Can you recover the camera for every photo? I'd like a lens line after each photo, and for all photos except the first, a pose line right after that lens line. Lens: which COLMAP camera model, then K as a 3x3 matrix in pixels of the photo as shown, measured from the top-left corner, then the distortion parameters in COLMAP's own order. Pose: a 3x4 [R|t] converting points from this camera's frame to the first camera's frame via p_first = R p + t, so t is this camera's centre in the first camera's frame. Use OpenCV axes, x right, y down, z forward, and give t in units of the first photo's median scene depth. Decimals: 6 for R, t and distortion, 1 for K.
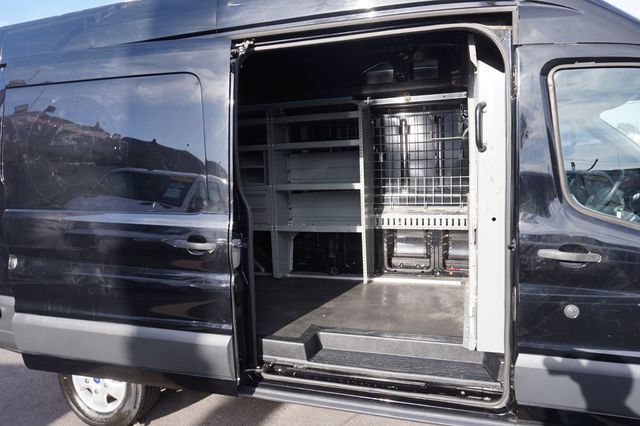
lens RADIAL K [[434.6, 0, 324.0], [0, 434.6, 213.4], [0, 0, 1]] dist [-0.025471, 0.004488]
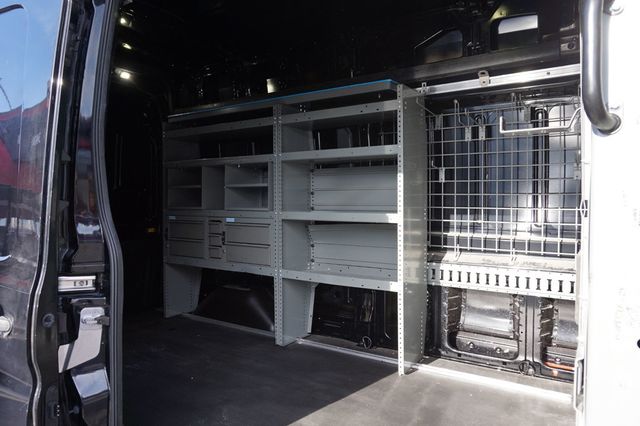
lens RADIAL K [[434.6, 0, 320.7], [0, 434.6, 213.3], [0, 0, 1]] dist [-0.025471, 0.004488]
pose [[0.963419, 0.038972, -0.265151, 0.133456], [-0.055135, 0.997029, -0.053788, -0.028248], [0.262267, 0.066440, 0.962706, 0.342282]]
